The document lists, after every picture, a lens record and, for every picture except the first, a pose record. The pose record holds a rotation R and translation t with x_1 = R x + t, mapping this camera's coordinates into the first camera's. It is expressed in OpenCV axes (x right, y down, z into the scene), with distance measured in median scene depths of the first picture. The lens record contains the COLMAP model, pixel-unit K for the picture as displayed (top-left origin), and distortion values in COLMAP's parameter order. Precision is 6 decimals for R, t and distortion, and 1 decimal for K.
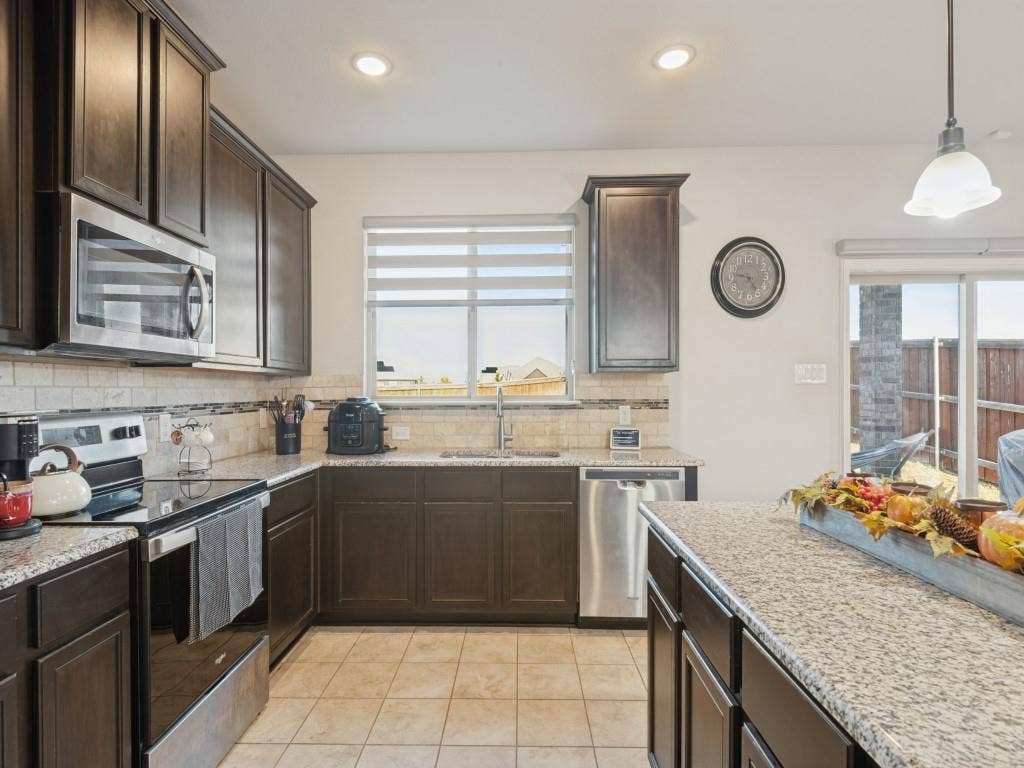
lens RADIAL K [[519.0, 0, 515.3], [0, 519.0, 393.5], [0, 0, 1]] dist [0.000507, -0.003204]
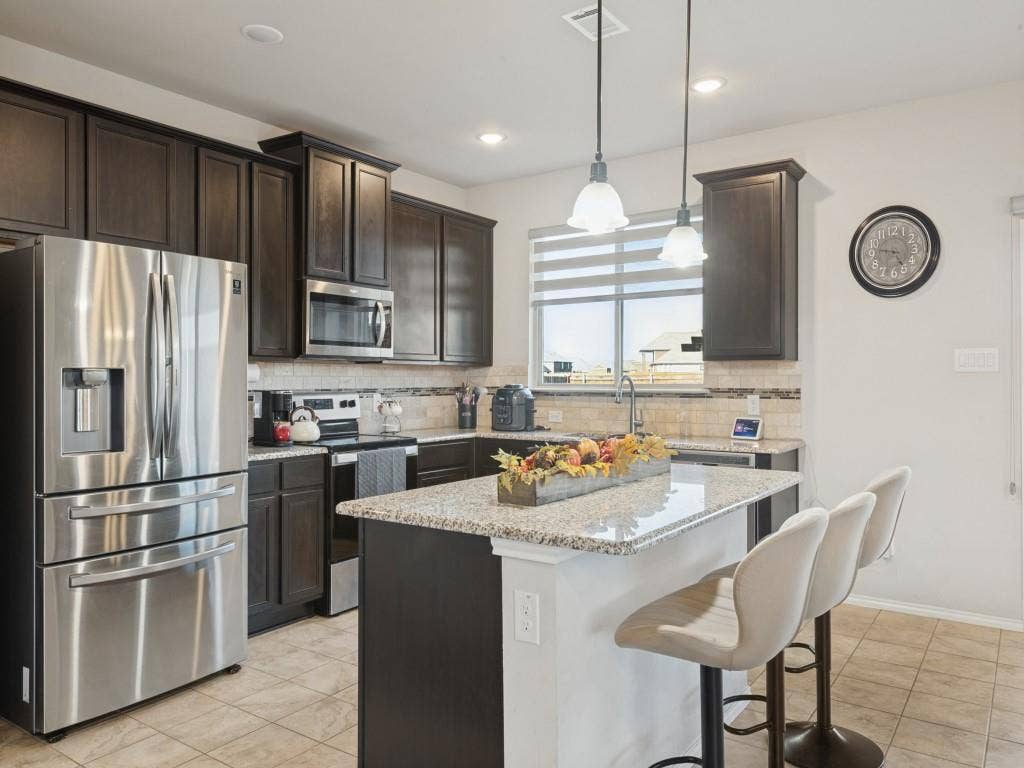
lens RADIAL K [[739.2, 0, 509.2], [0, 739.2, 381.3], [0, 0, 1]] dist [-0.002332, -0.000258]
pose [[0.827004, 0.004239, -0.562180, 0.654450], [-0.005893, 0.999982, -0.001129, 0.002007], [0.562165, 0.004247, 0.827014, -0.430491]]
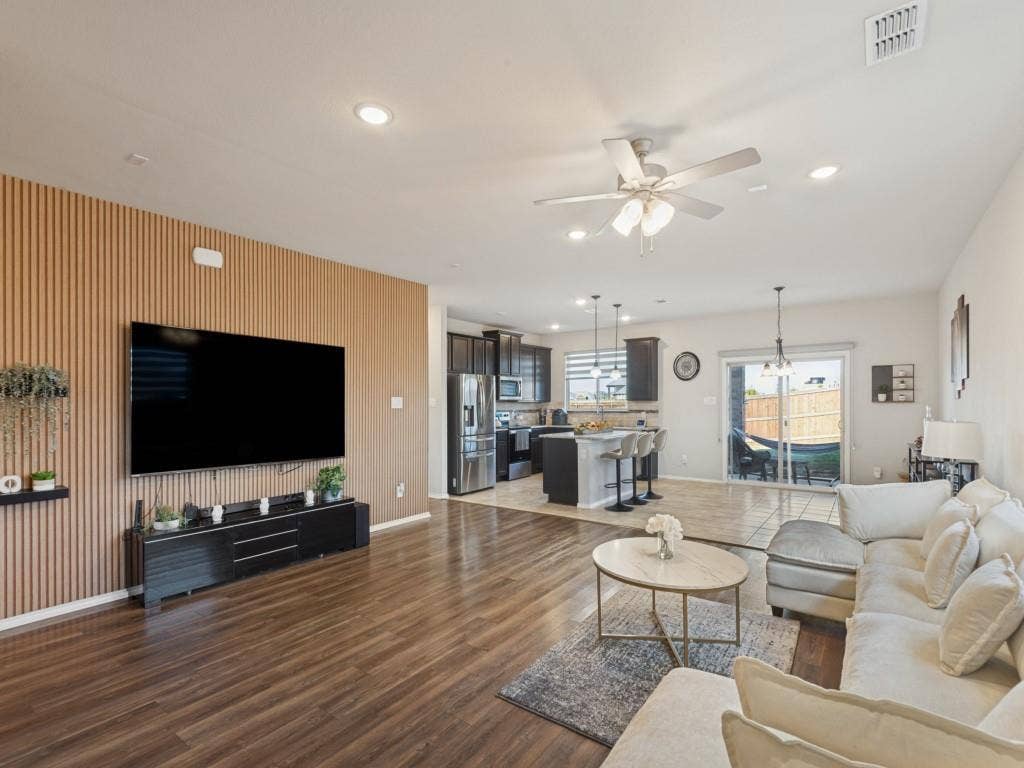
lens RADIAL K [[480.5, 0, 504.1], [0, 480.5, 403.7], [0, 0, 1]] dist [0.006359, 0.000069]
pose [[0.807064, 0.000149, -0.590464, 1.256692], [-0.003757, 0.999981, -0.004882, -0.008059], [0.590452, 0.006159, 0.807049, -1.756300]]
